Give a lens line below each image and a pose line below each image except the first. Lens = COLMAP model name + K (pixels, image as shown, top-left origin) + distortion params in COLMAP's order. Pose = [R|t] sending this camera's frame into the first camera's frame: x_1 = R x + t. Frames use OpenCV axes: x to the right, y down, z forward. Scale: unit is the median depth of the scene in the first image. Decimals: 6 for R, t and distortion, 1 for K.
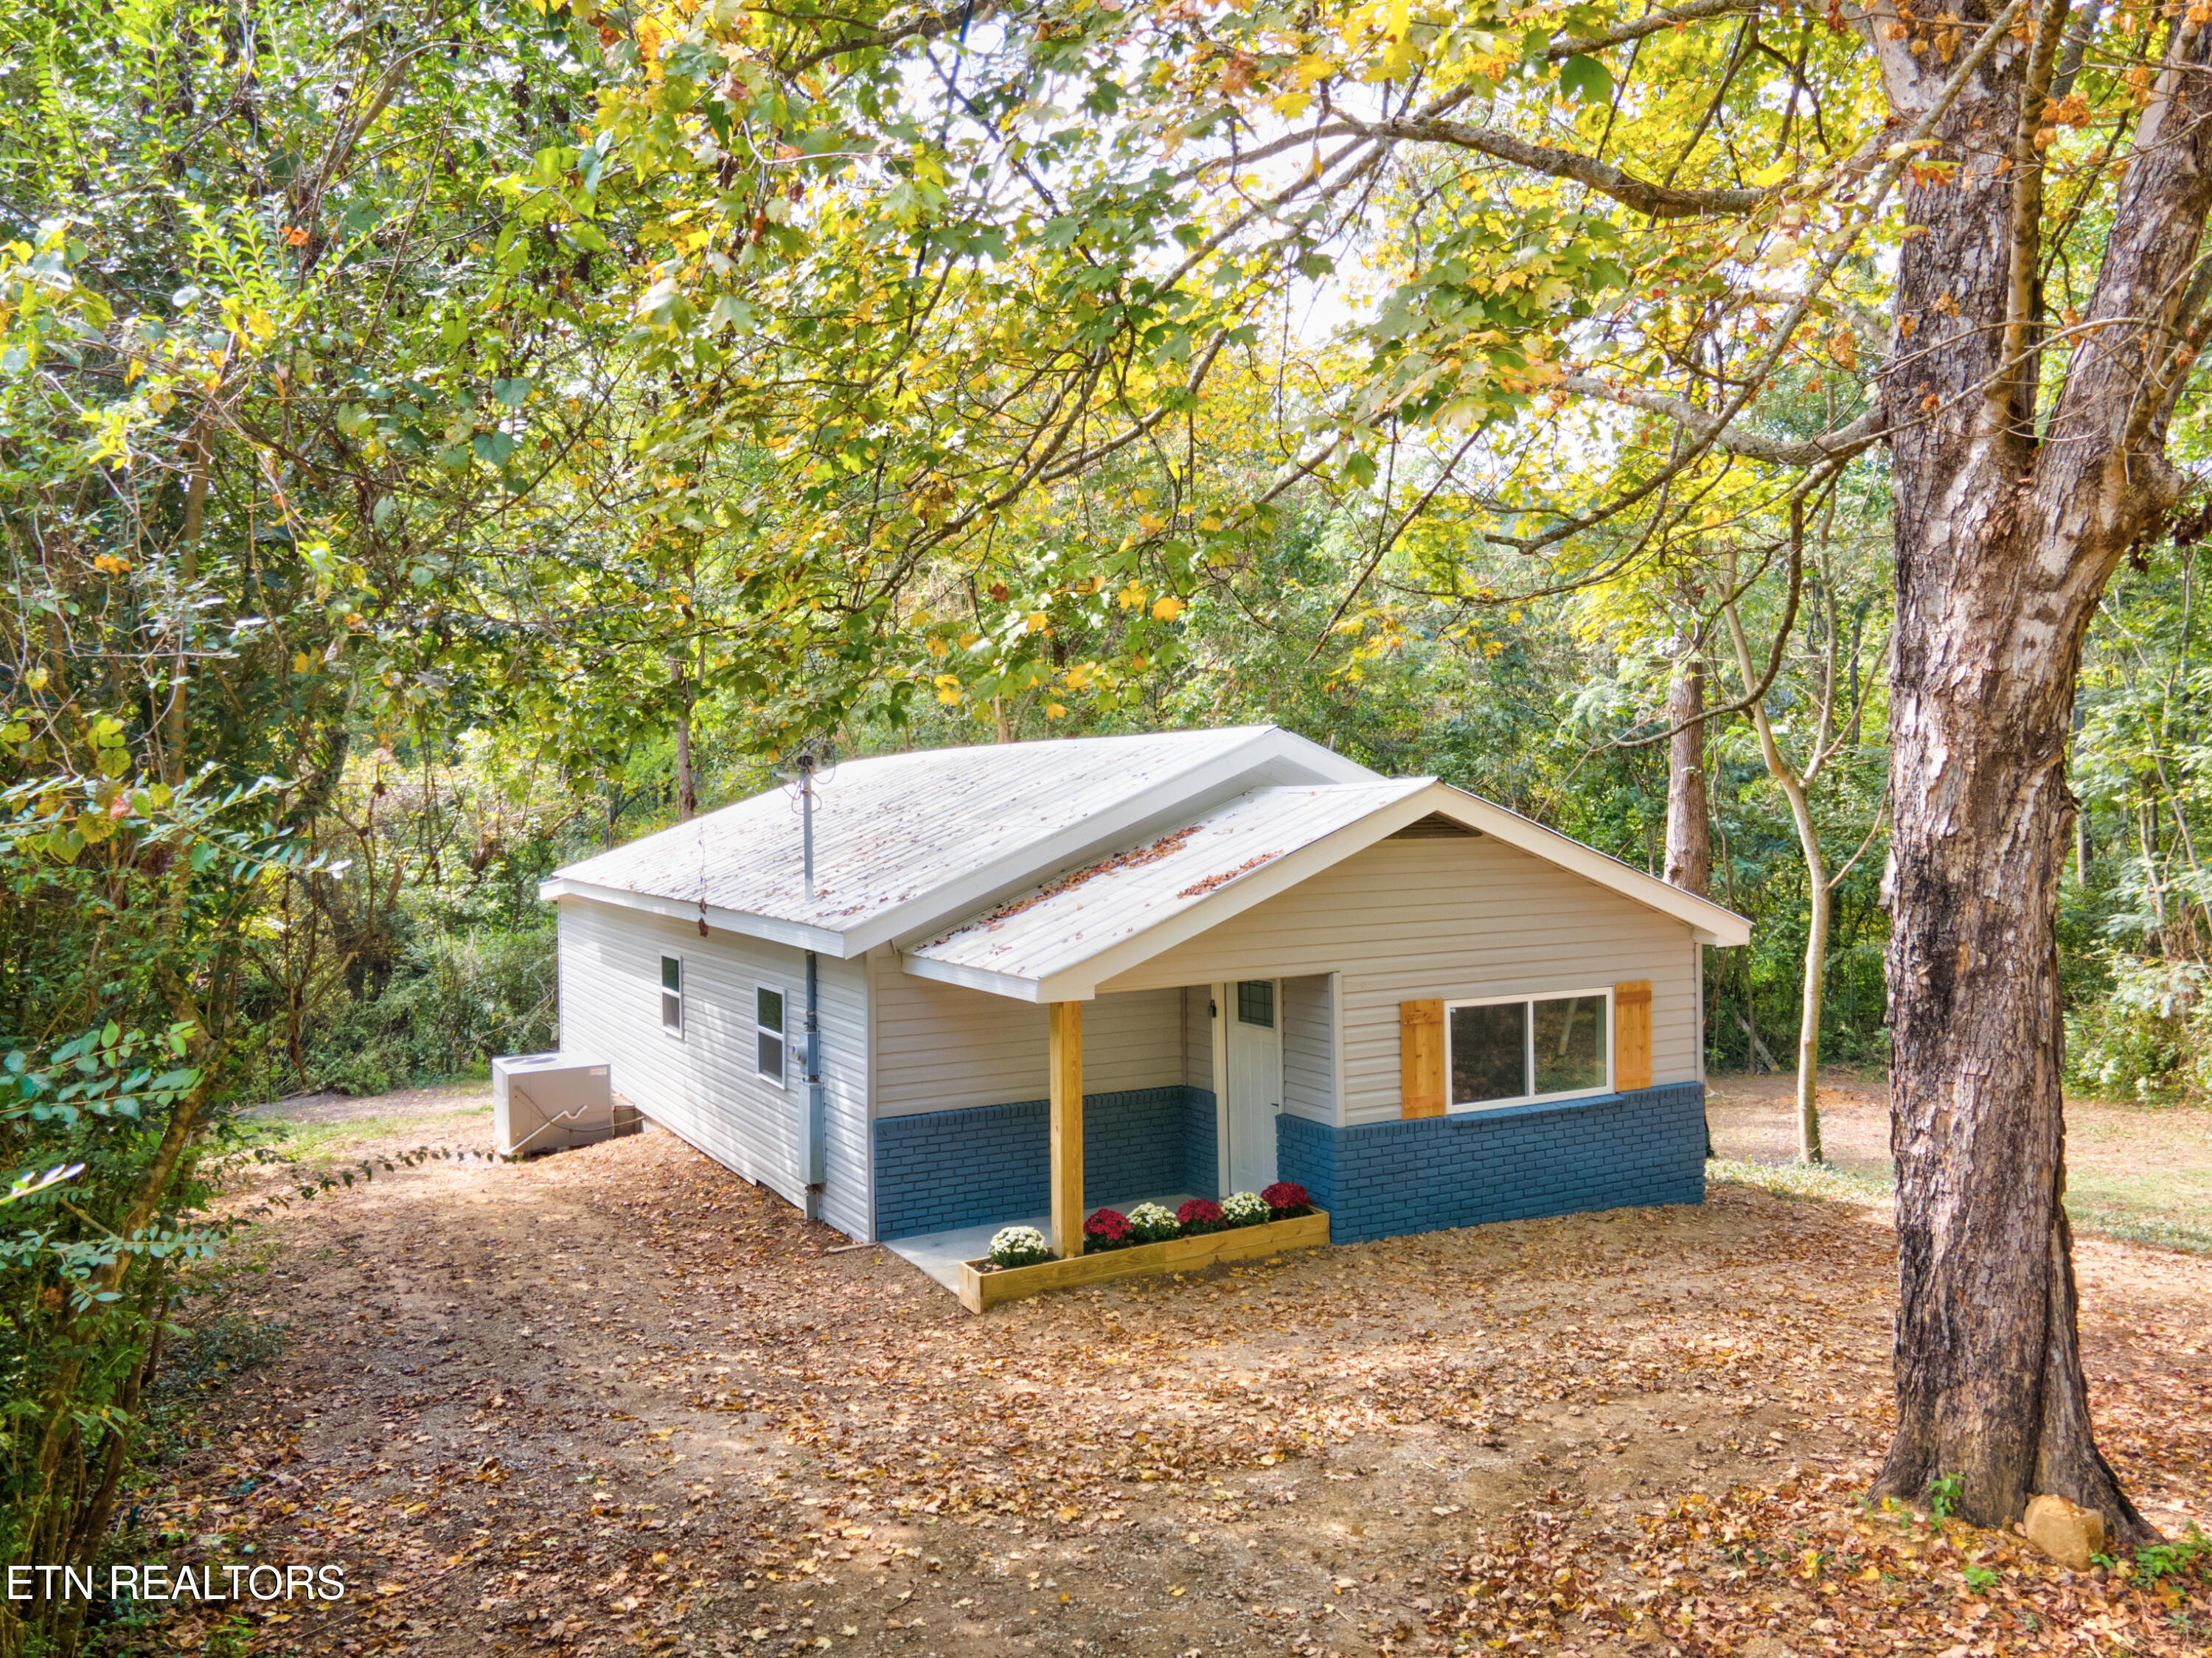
lens RADIAL K [[1629.2, 0, 1100.4], [0, 1629.2, 846.6], [0, 0, 1]] dist [0.008759, 0.079483]
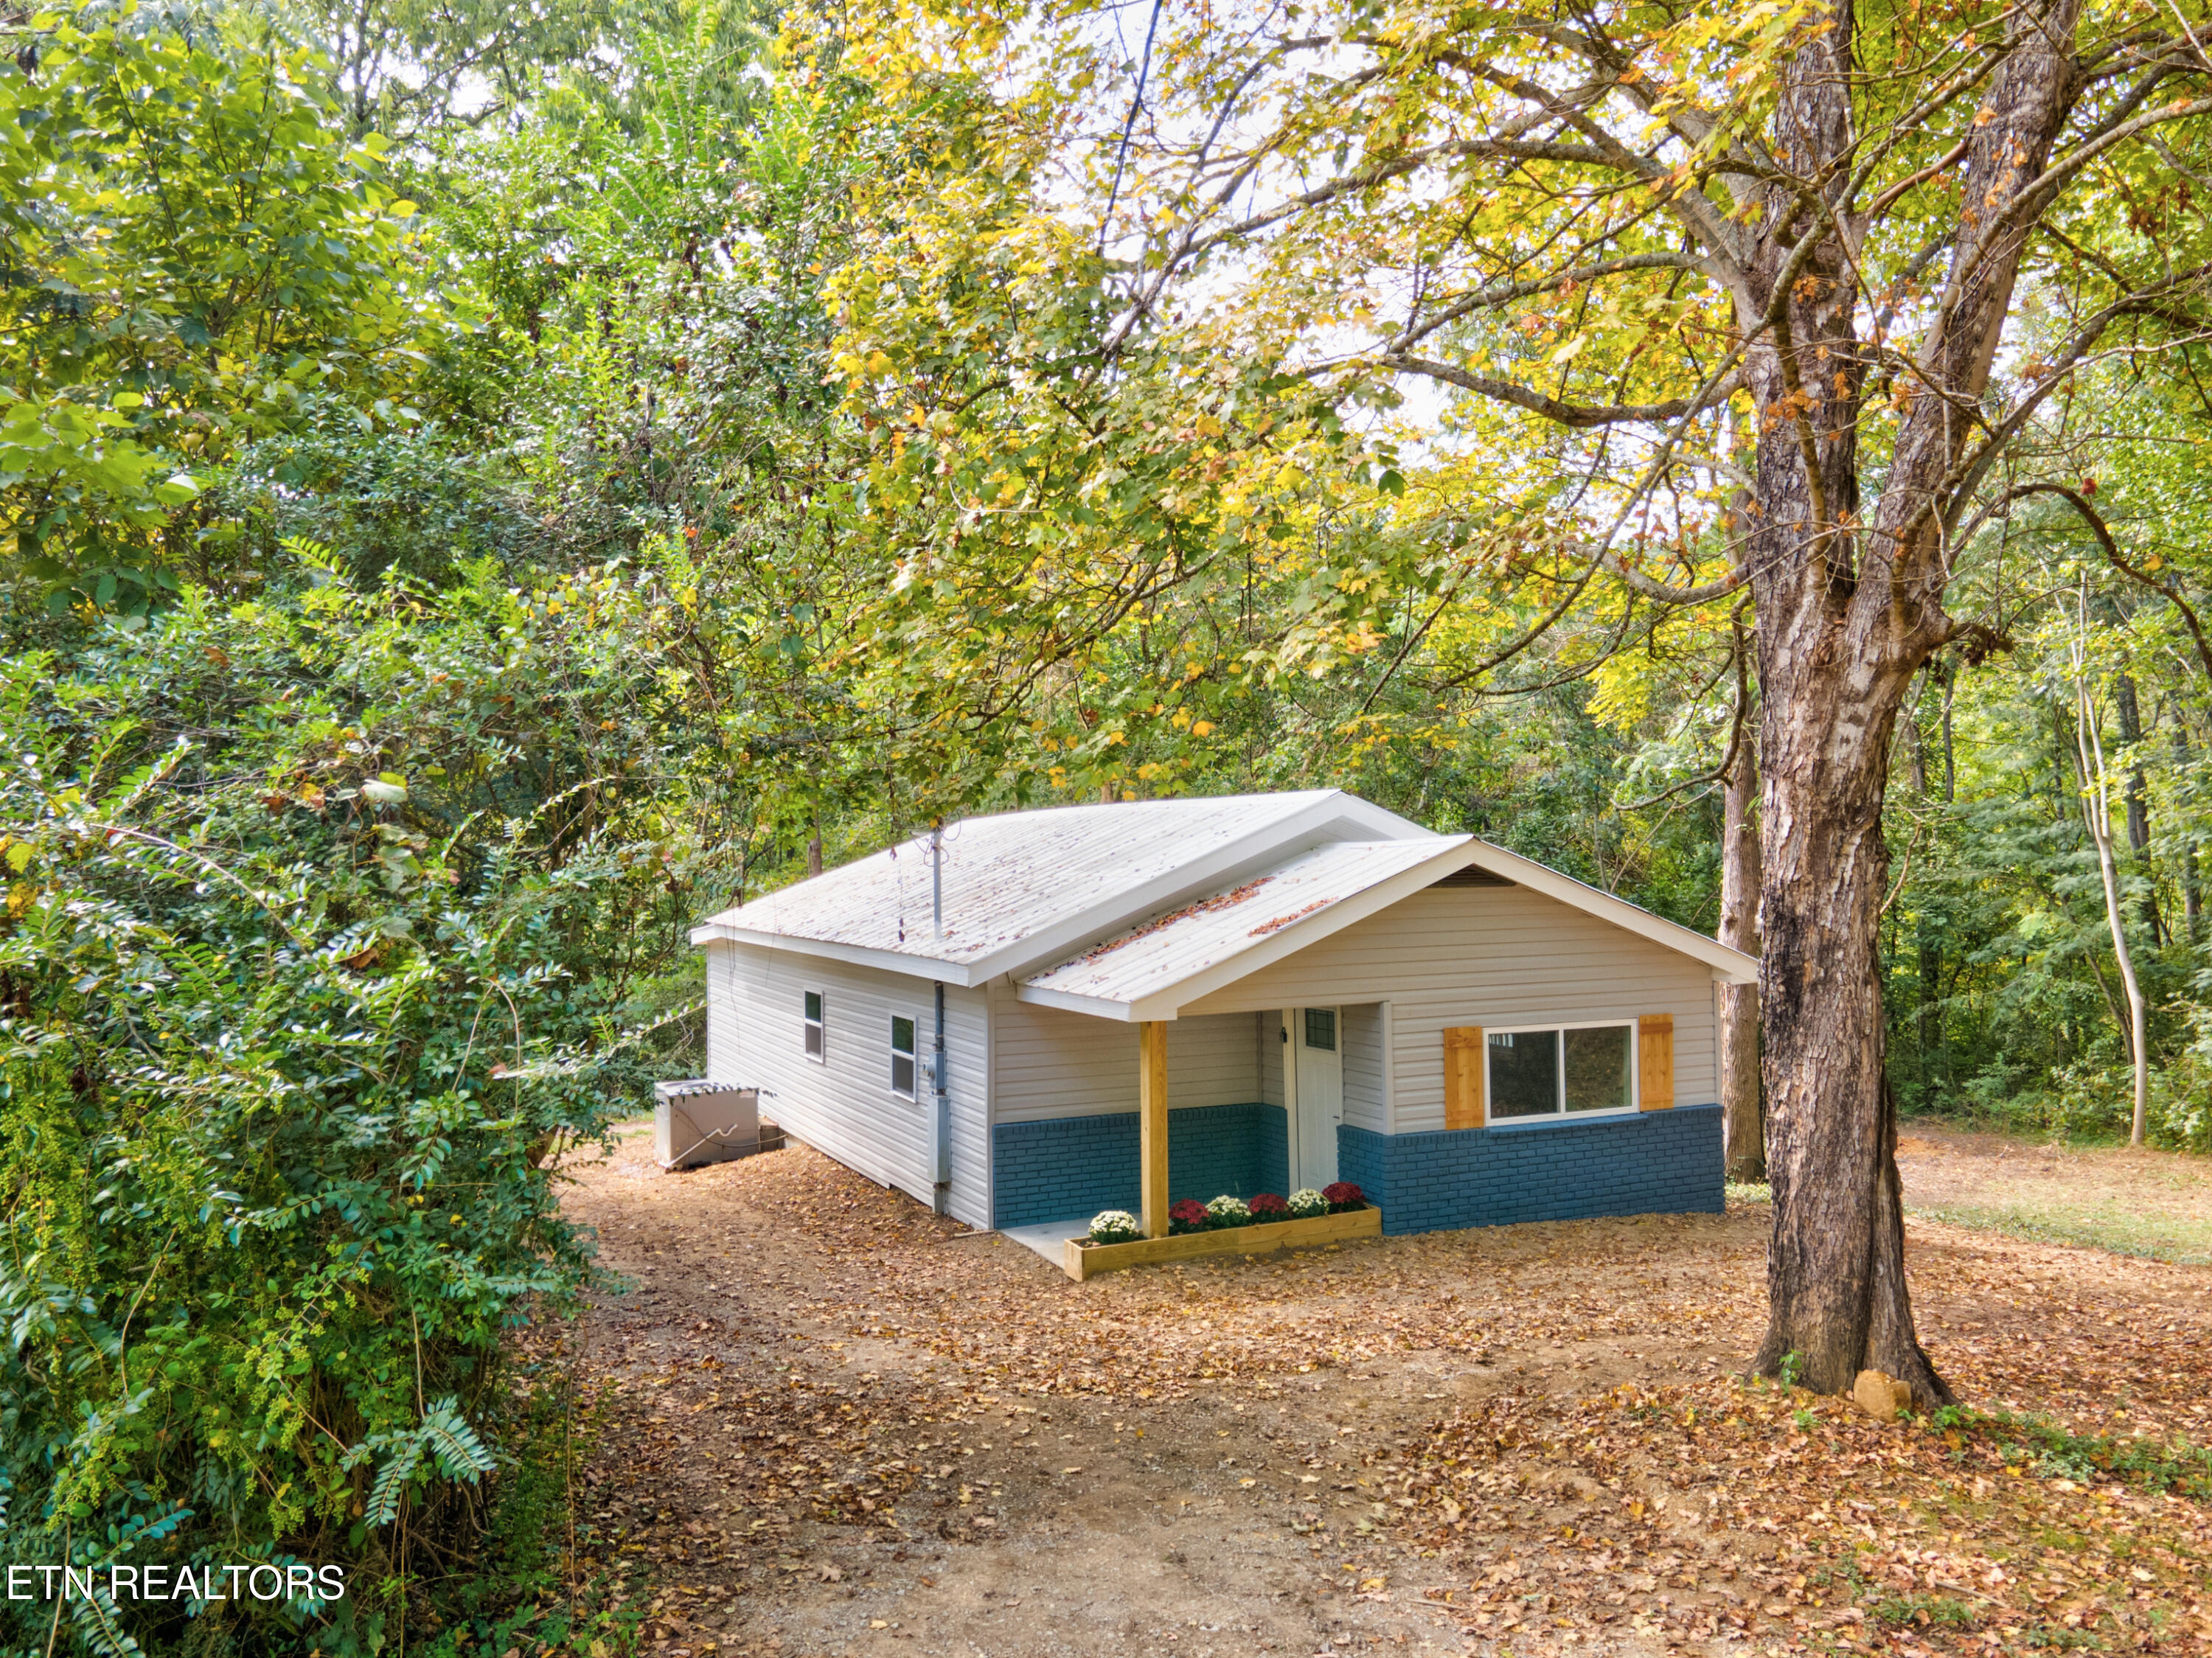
lens RADIAL K [[1629.2, 0, 1100.4], [0, 1629.2, 846.6], [0, 0, 1]] dist [0.008759, 0.079483]
pose [[0.997878, 0.000120, -0.065115, 0.017768], [-0.002316, 0.999431, -0.033646, 0.006423], [0.065074, 0.033725, 0.997310, -0.203714]]
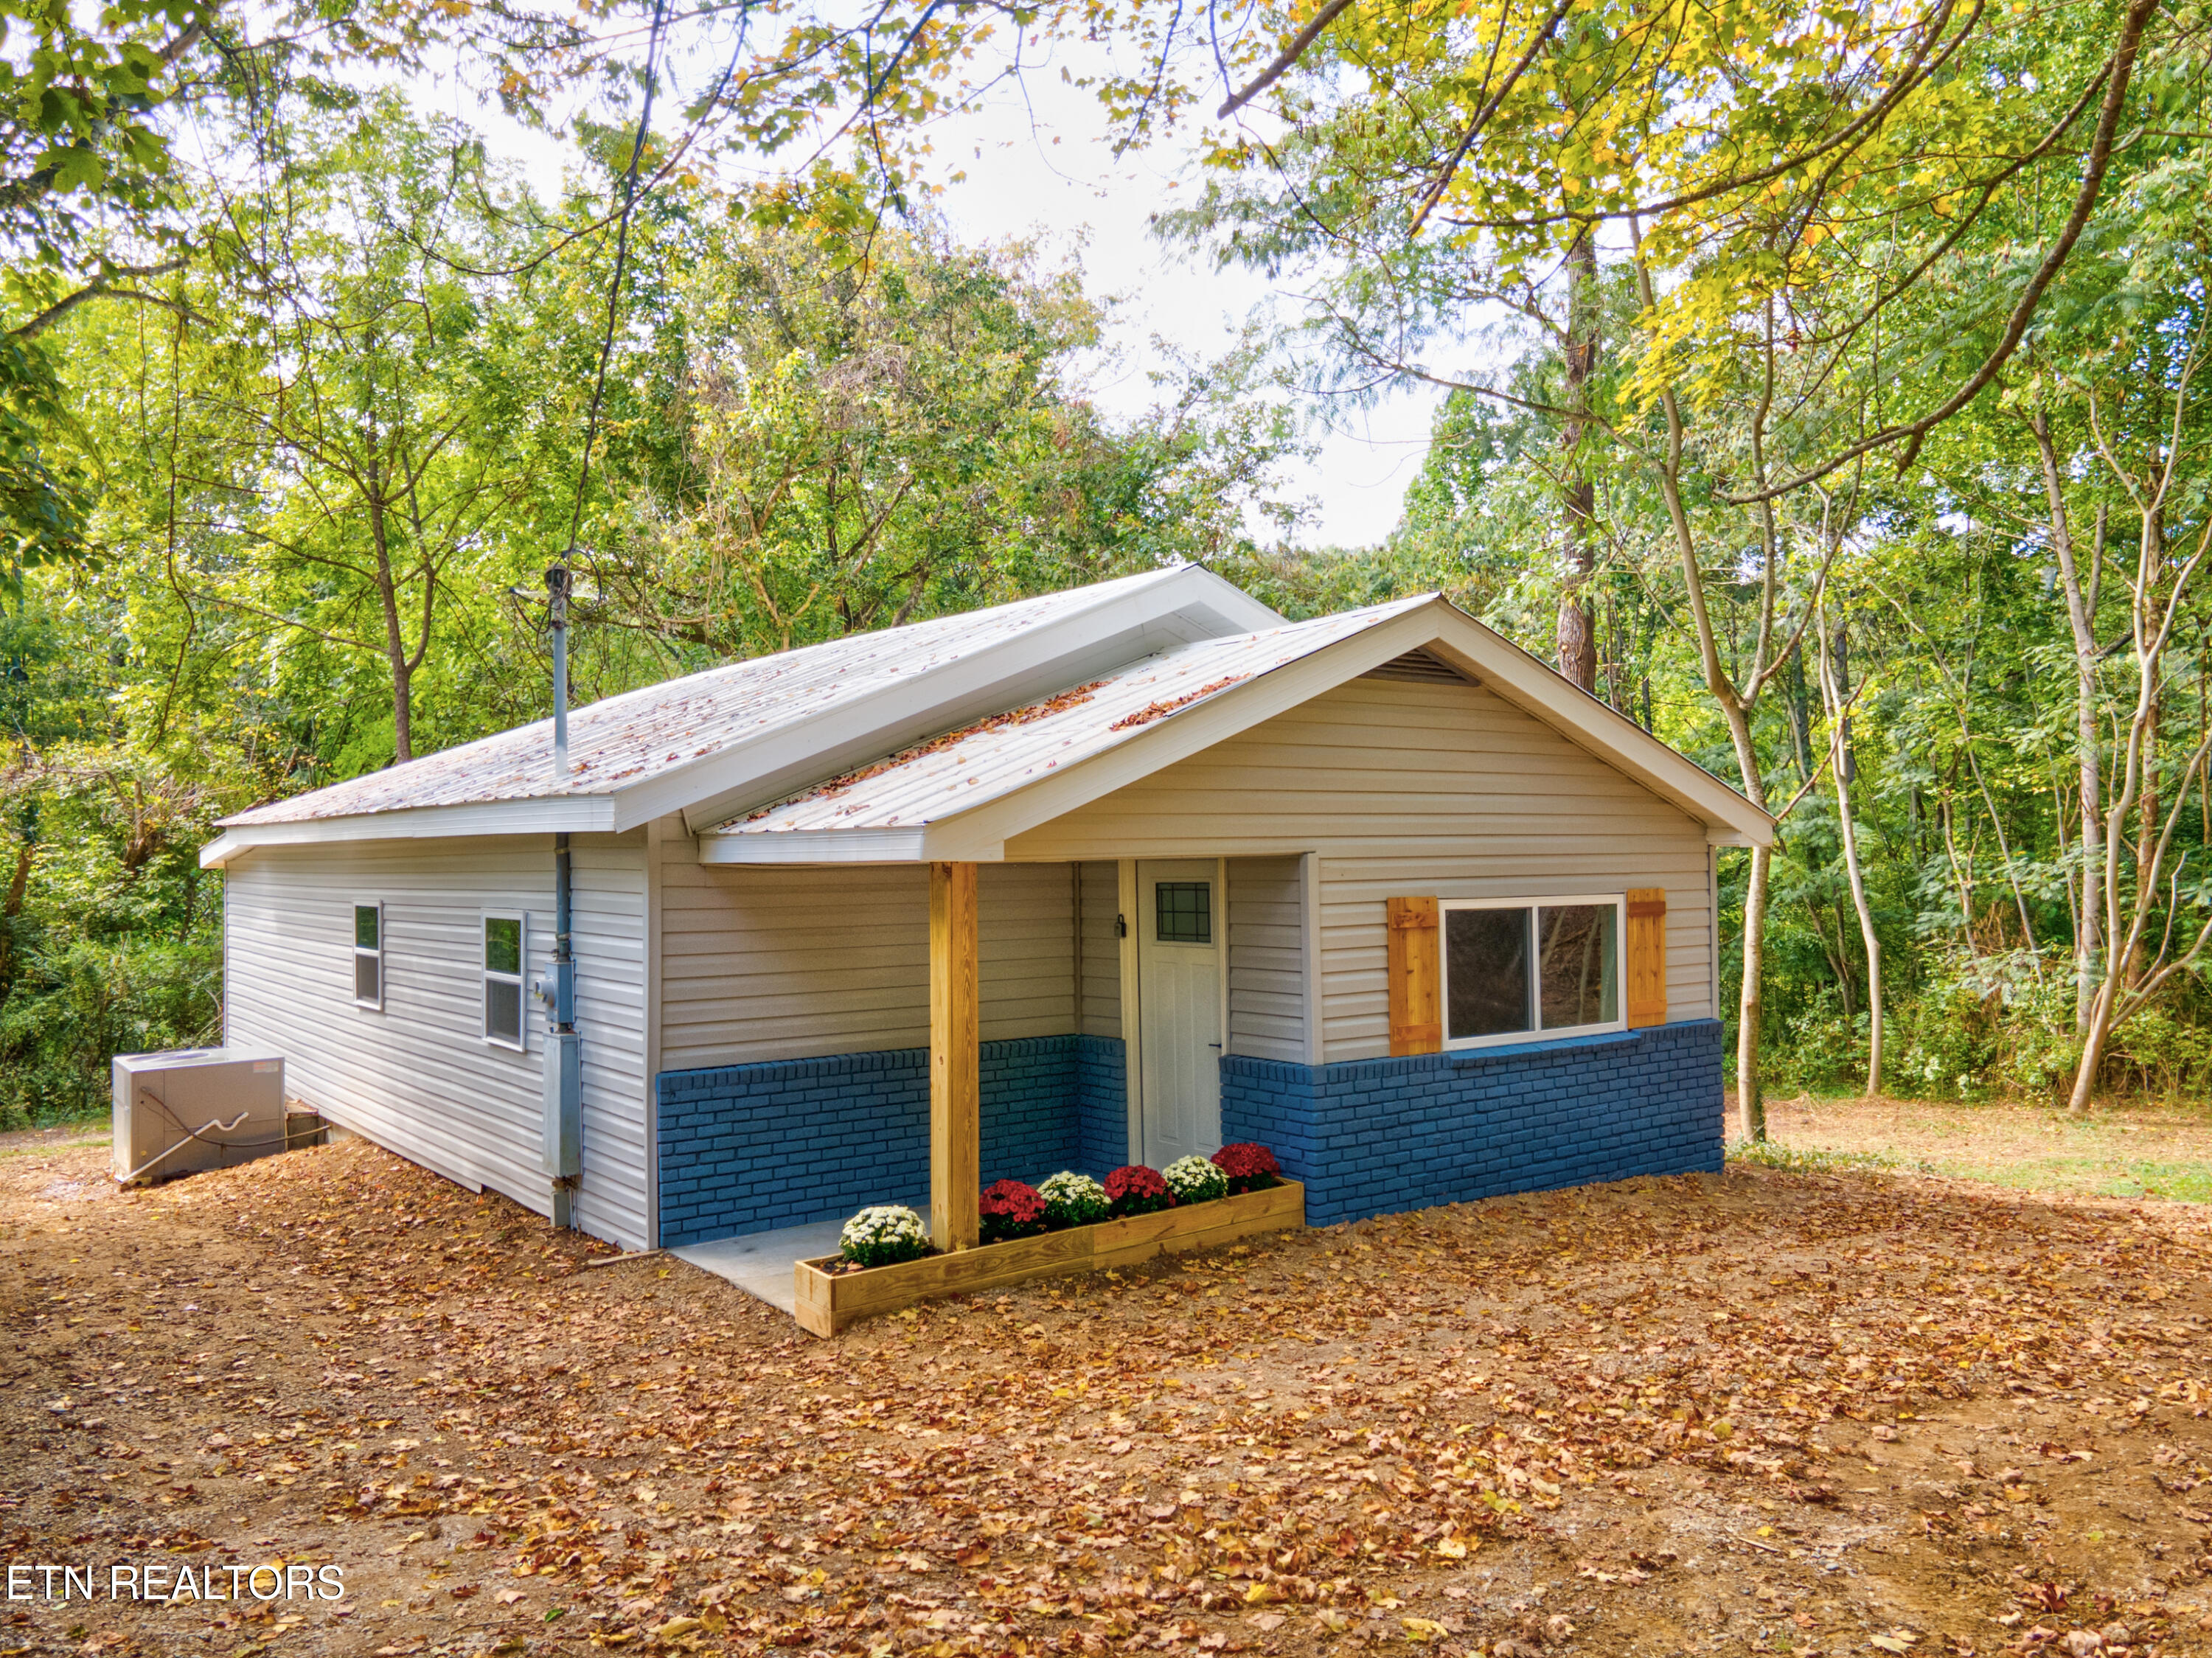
lens RADIAL K [[1629.2, 0, 1100.4], [0, 1629.2, 846.6], [0, 0, 1]] dist [0.008759, 0.079483]
pose [[0.989276, 0.001156, 0.146052, -0.061305], [0.003906, 0.999402, -0.034364, 0.109793], [-0.146004, 0.034566, 0.988680, 0.320806]]
